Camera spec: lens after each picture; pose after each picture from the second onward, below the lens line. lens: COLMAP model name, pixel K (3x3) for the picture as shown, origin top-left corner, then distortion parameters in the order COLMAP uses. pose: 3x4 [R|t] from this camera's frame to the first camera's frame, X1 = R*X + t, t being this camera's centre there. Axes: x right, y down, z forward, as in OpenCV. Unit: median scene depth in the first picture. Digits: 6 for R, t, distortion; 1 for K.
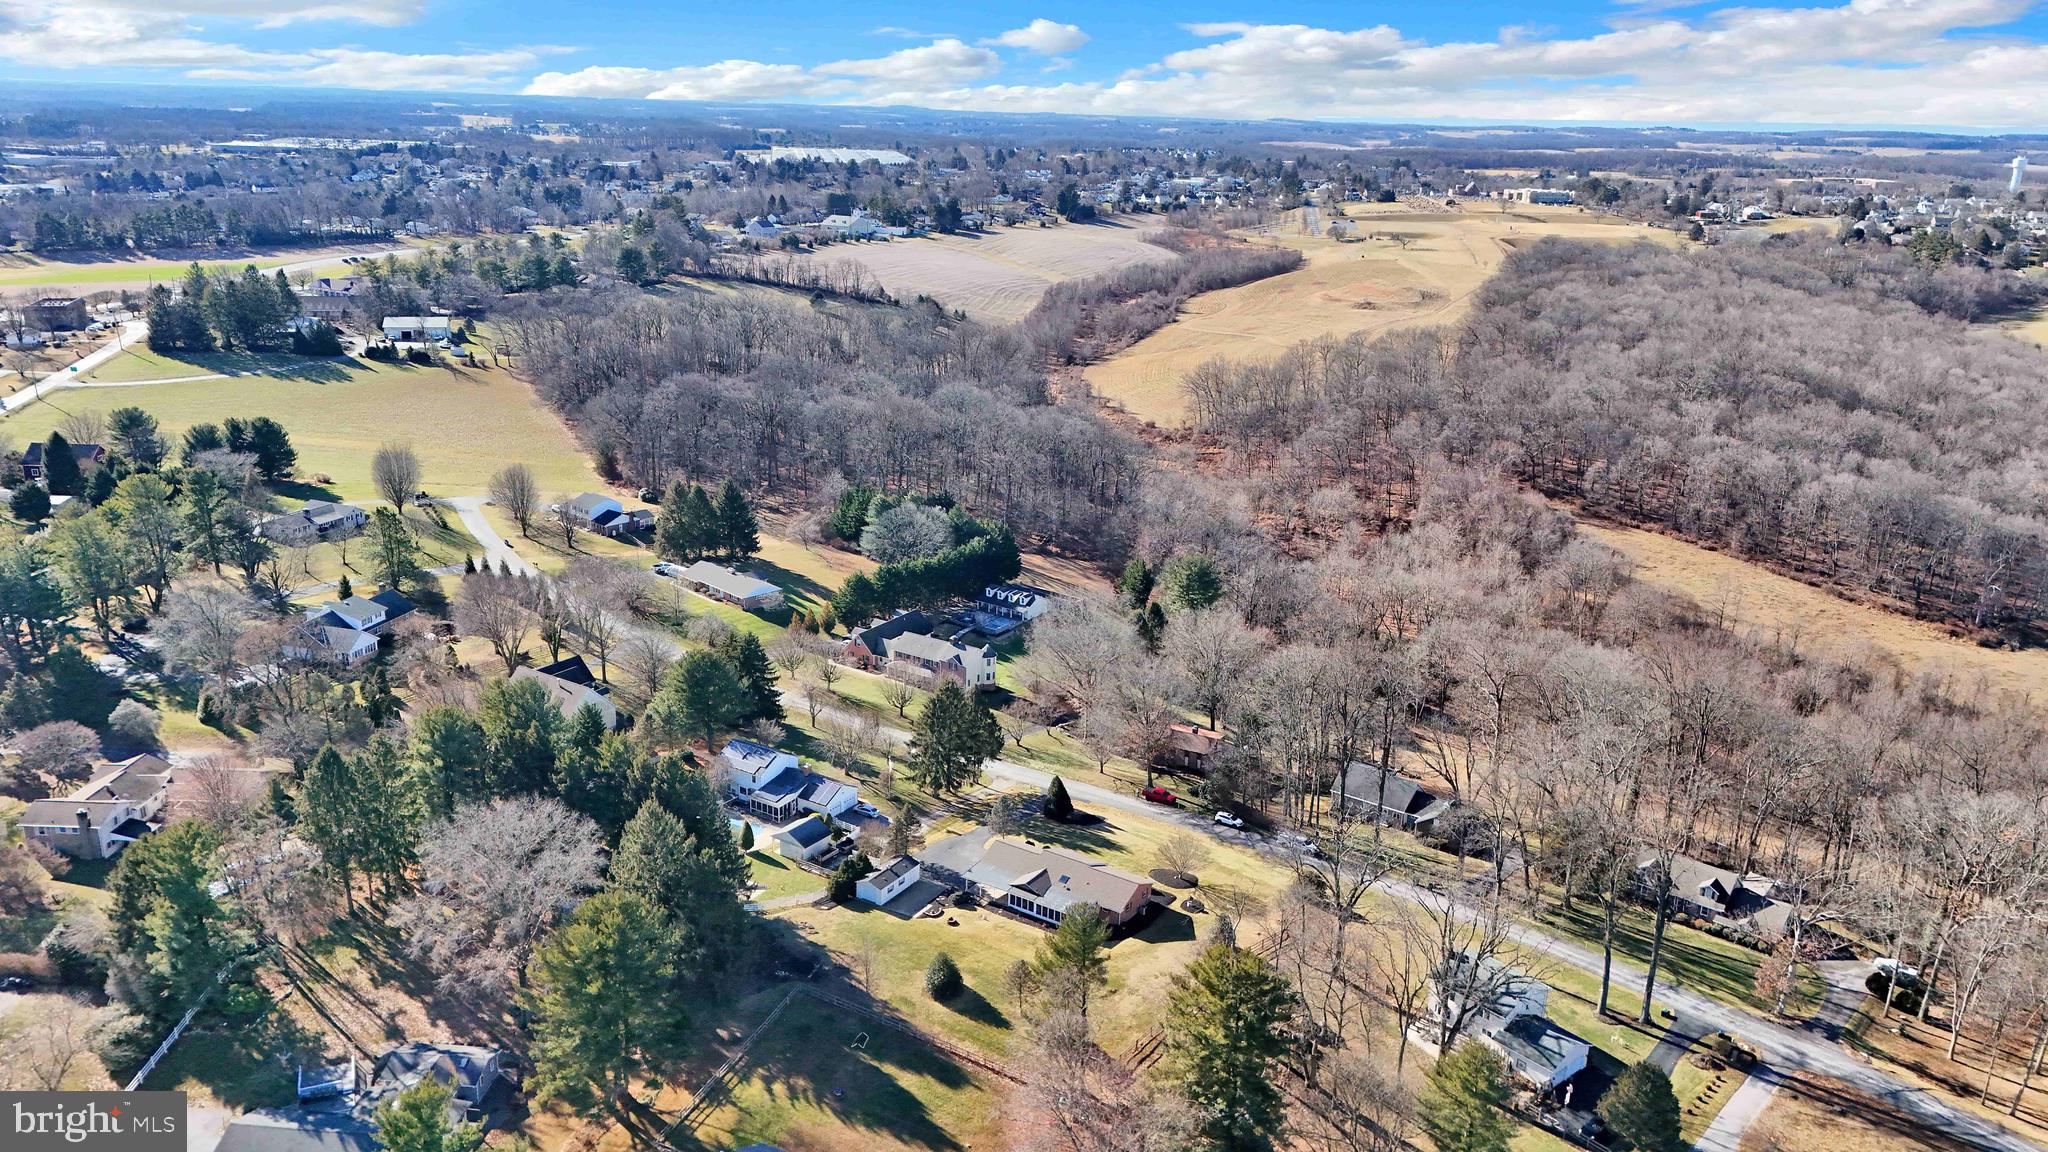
lens RADIAL K [[1495.1, 0, 1024.0], [0, 1495.1, 576.0], [0, 0, 1]] dist [0.073585, -0.062353]
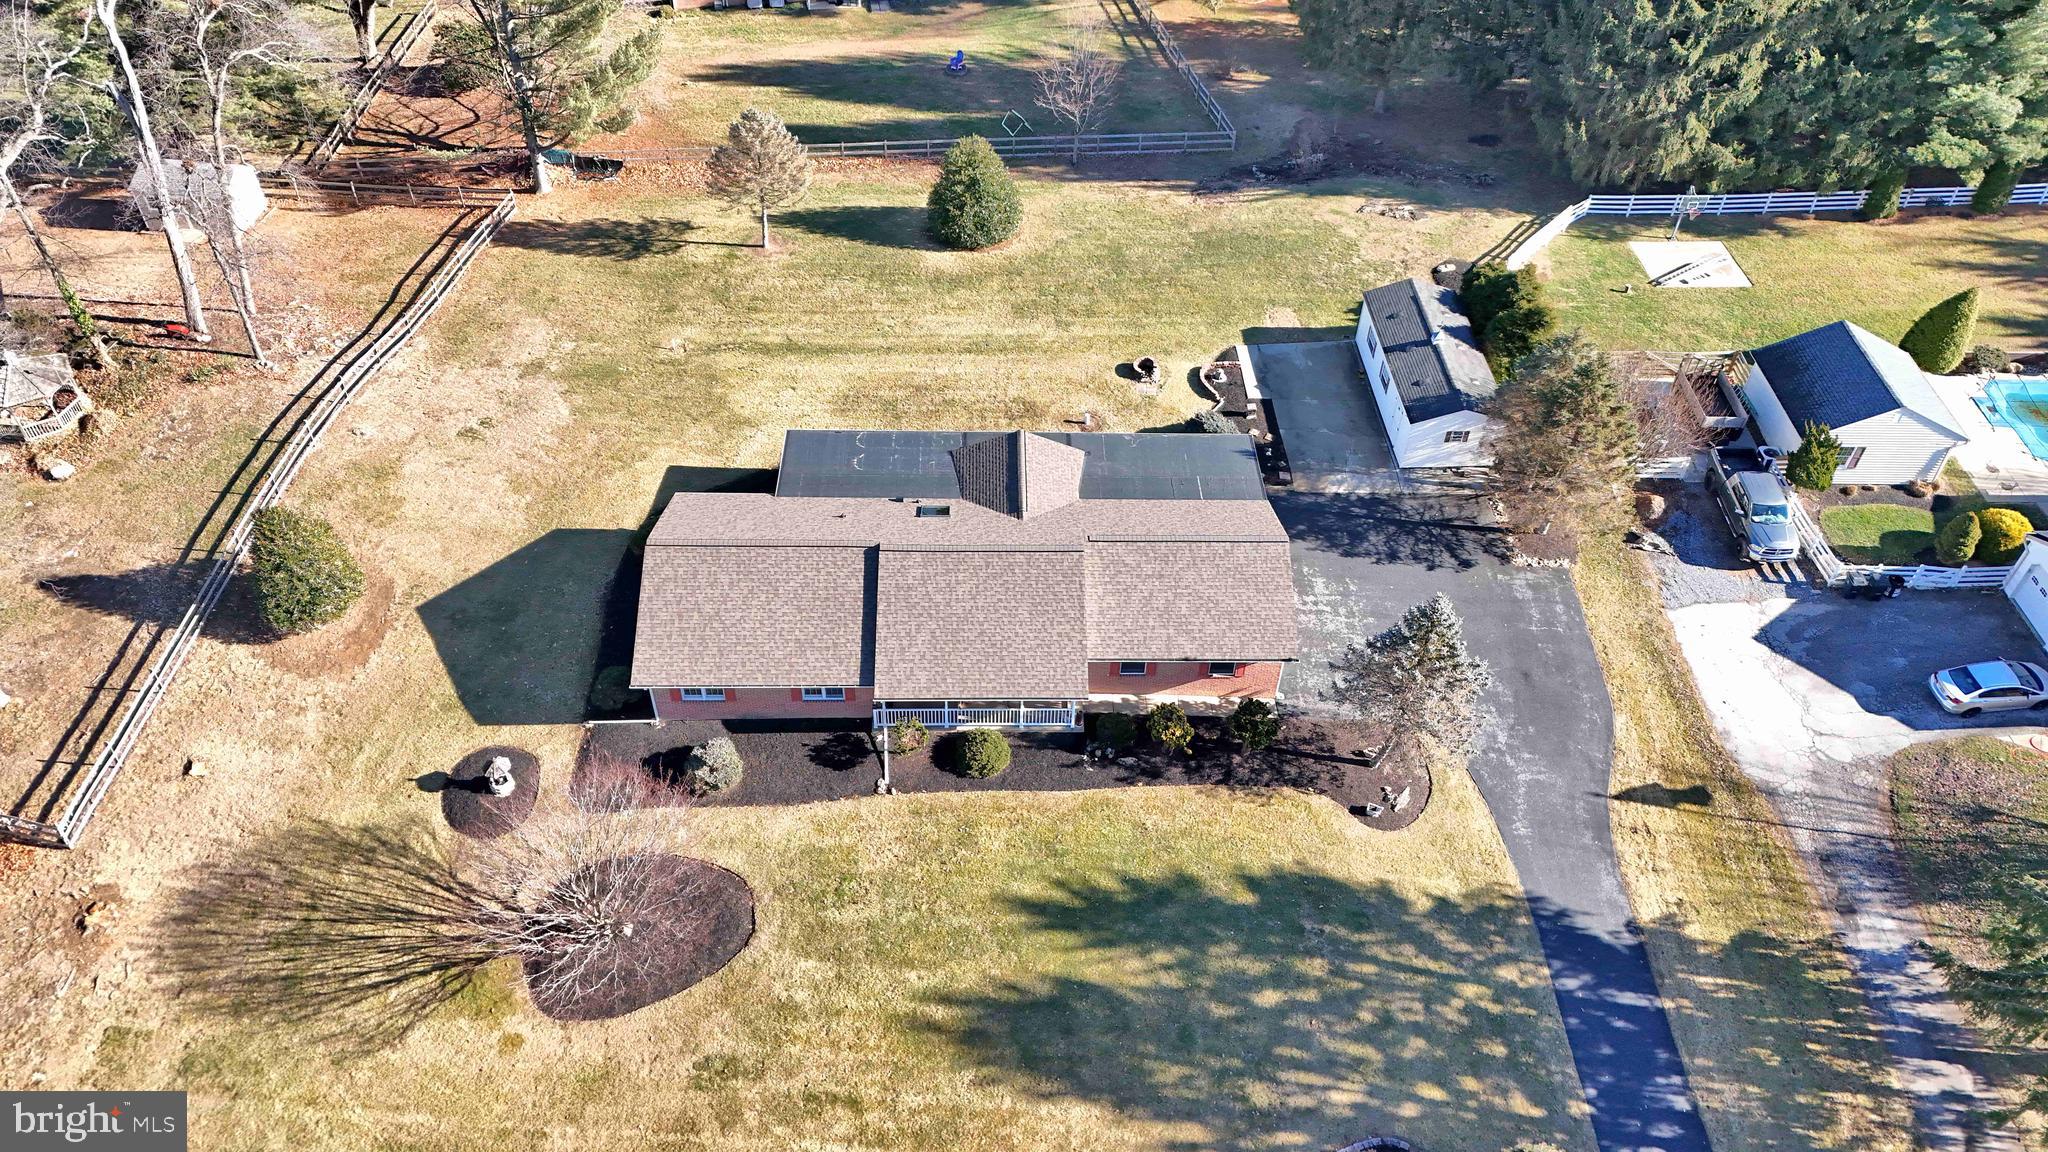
lens RADIAL K [[1495.1, 0, 1024.0], [0, 1495.1, 576.0], [0, 0, 1]] dist [0.073585, -0.062353]
pose [[-0.826220, 0.358335, -0.434692, 0.071683], [-0.212470, 0.516428, 0.829553, -0.011979], [0.521745, 0.777752, -0.350548, 0.582495]]
